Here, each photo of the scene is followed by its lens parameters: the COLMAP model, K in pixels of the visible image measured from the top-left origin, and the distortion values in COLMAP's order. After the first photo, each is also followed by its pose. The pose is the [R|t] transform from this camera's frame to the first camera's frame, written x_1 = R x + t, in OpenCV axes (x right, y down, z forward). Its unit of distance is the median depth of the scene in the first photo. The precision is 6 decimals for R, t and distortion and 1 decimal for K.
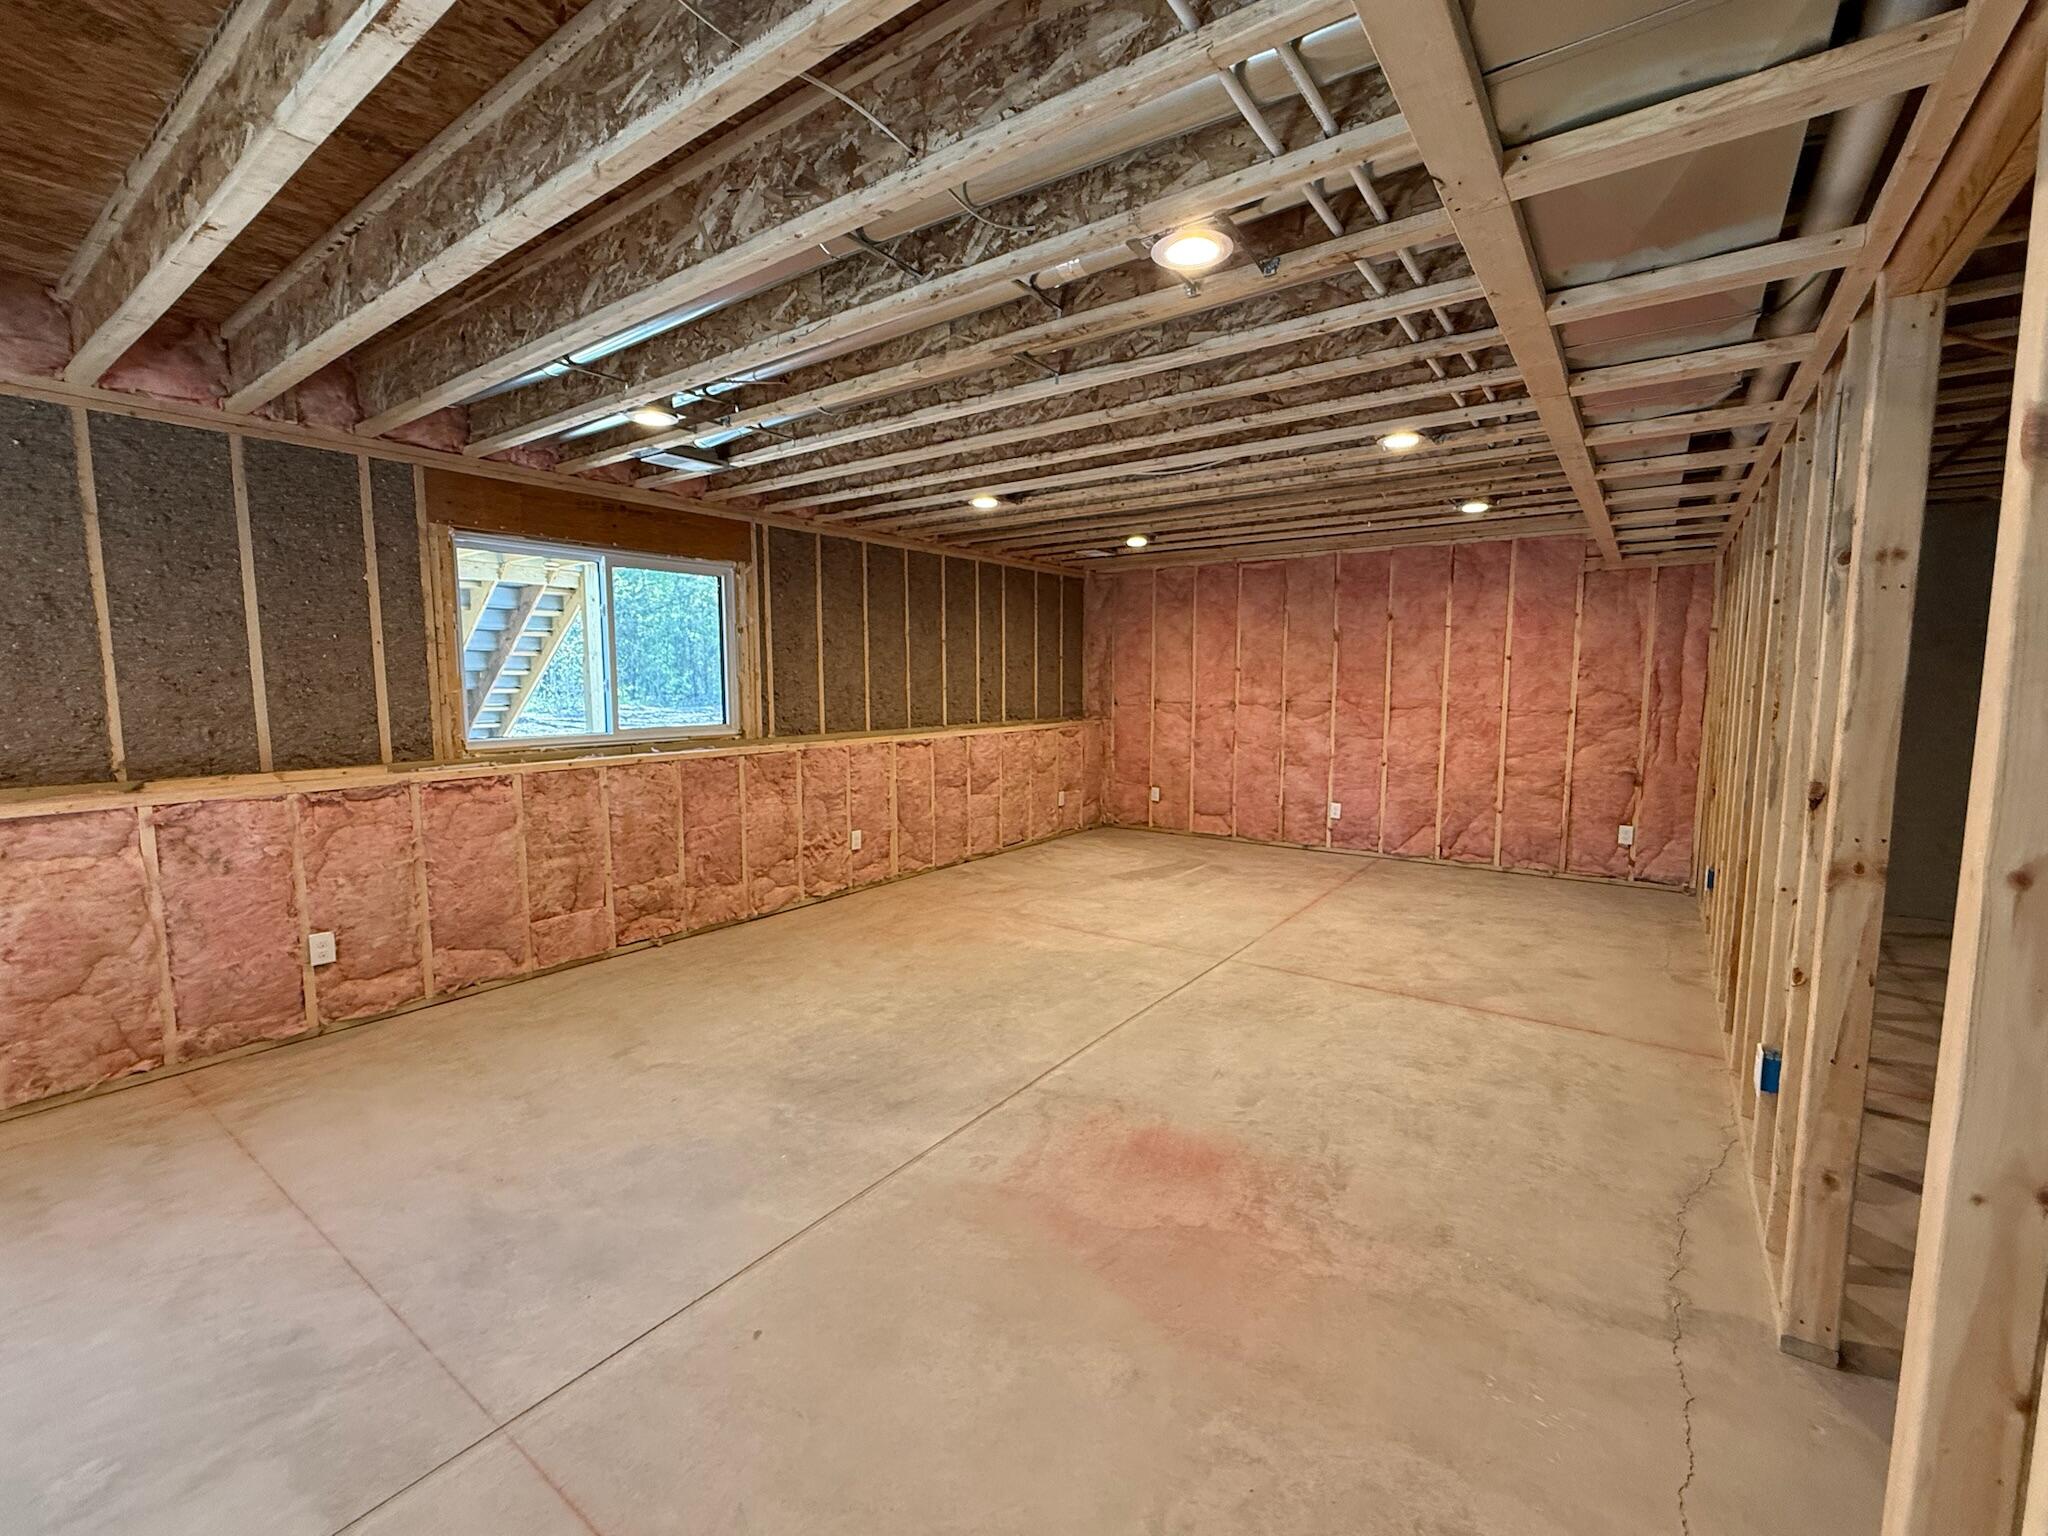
lens RADIAL K [[872.7, 0, 1029.2], [0, 872.7, 766.4], [0, 0, 1]] dist [0.000202, -0.000395]
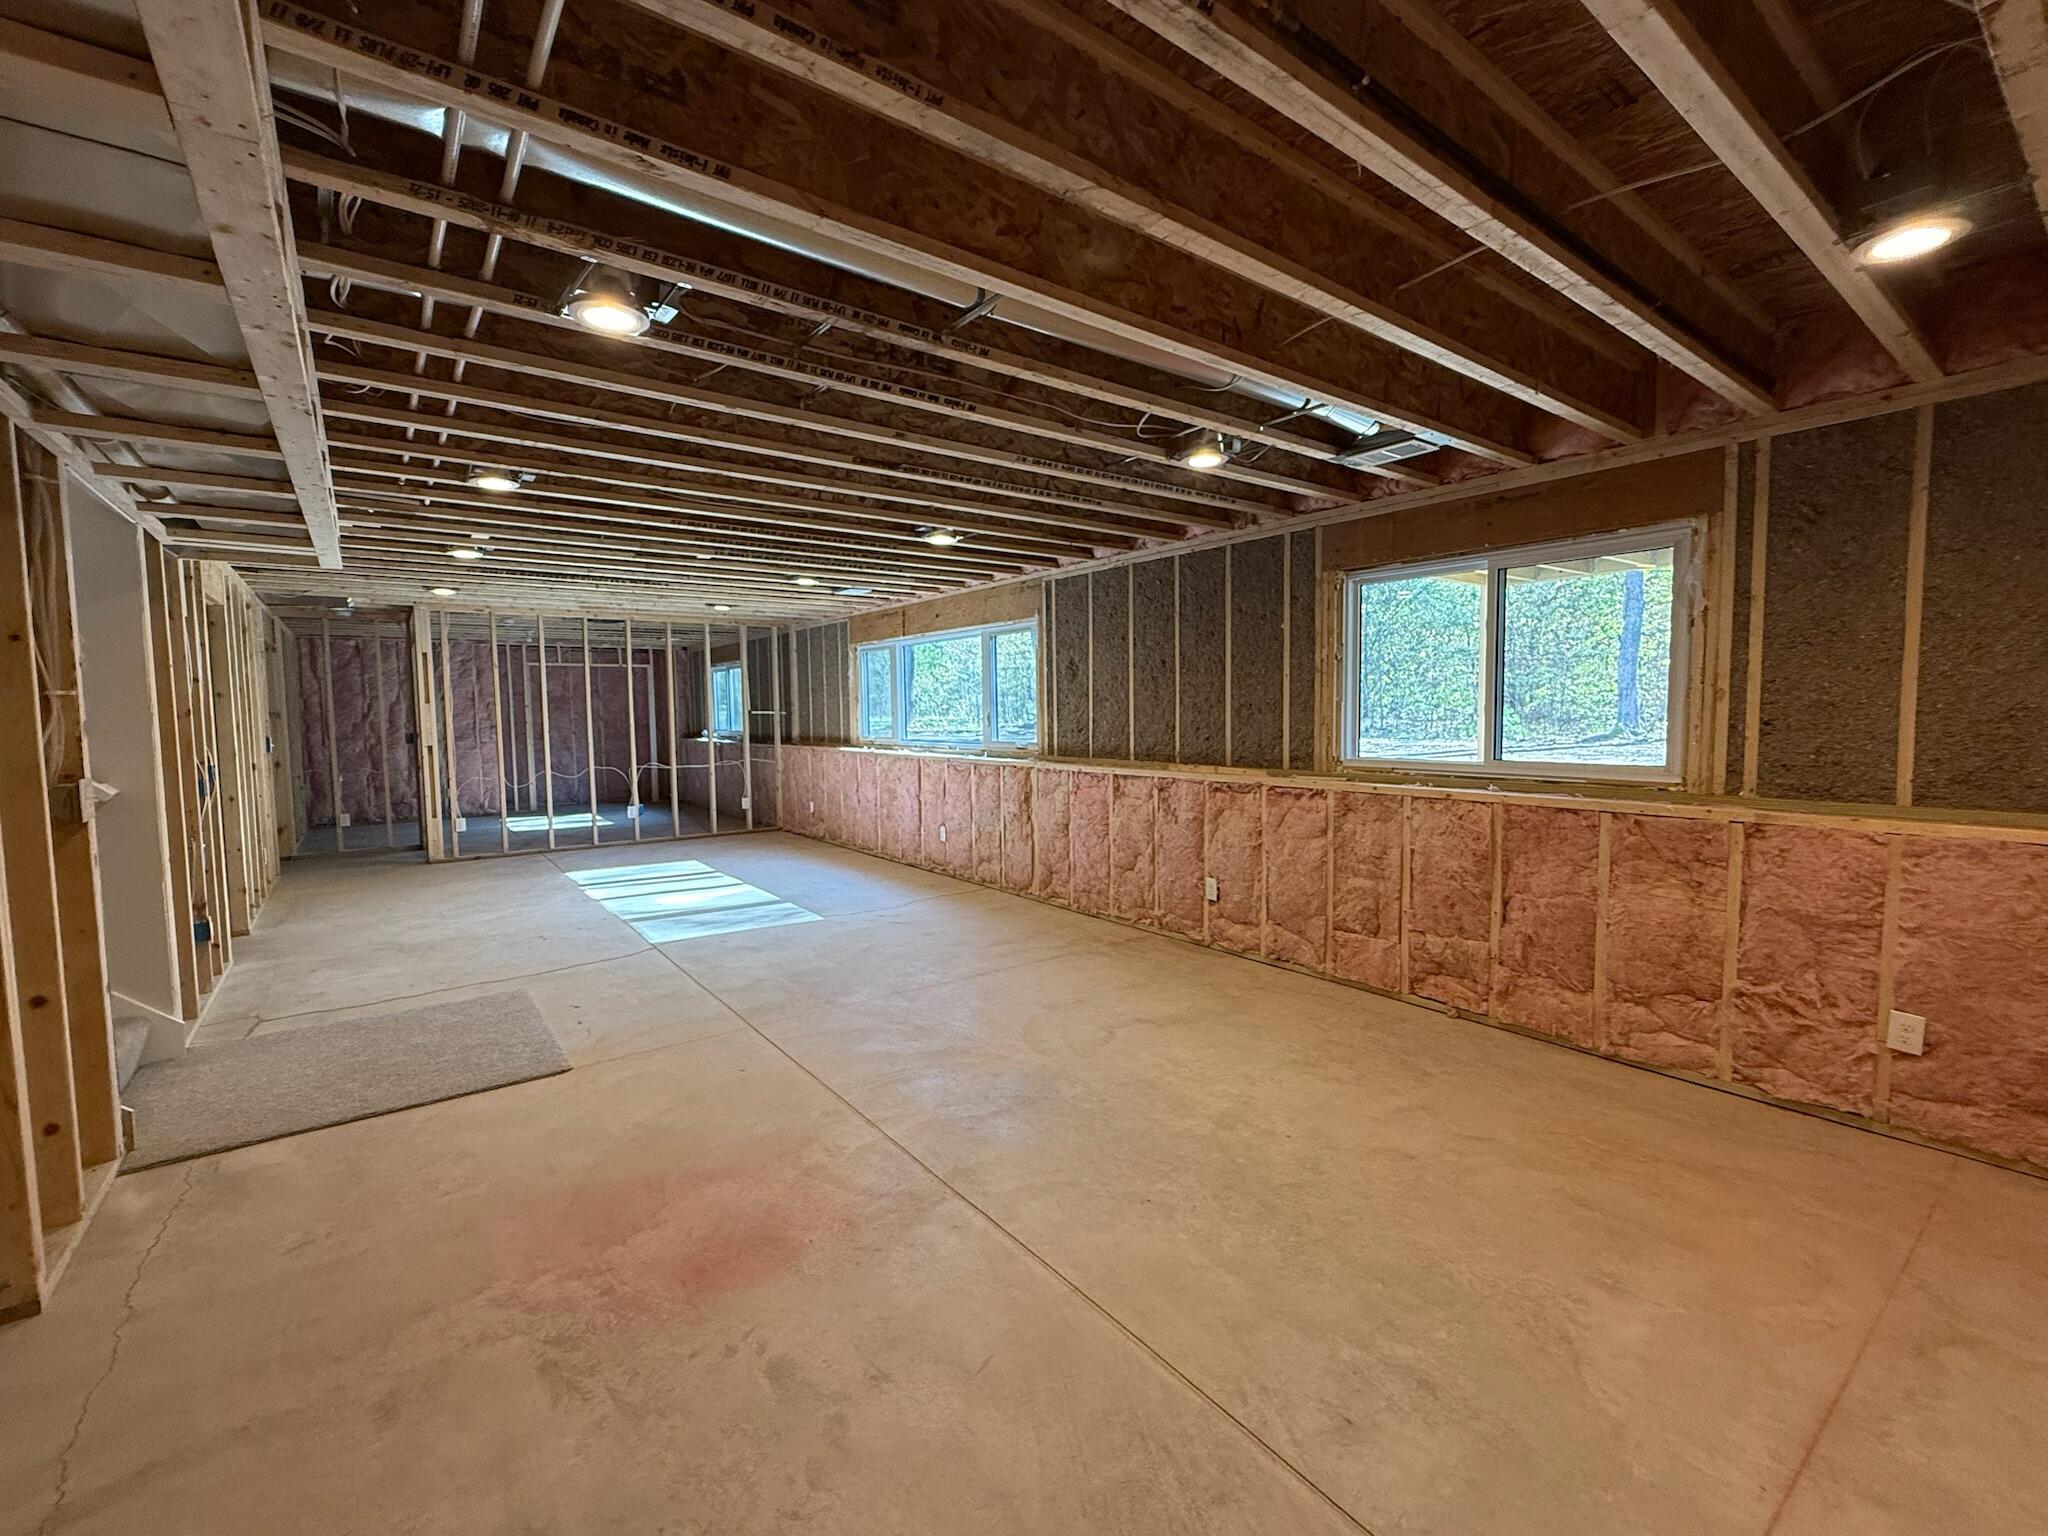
lens RADIAL K [[872.7, 0, 1027.9], [0, 872.7, 771.7], [0, 0, 1]] dist [0.000202, -0.000395]
pose [[-0.301225, 0.073891, -0.950686, 0.557585], [-0.083966, 0.991065, 0.103634, -0.094689], [0.949849, 0.111042, -0.292329, 0.950330]]
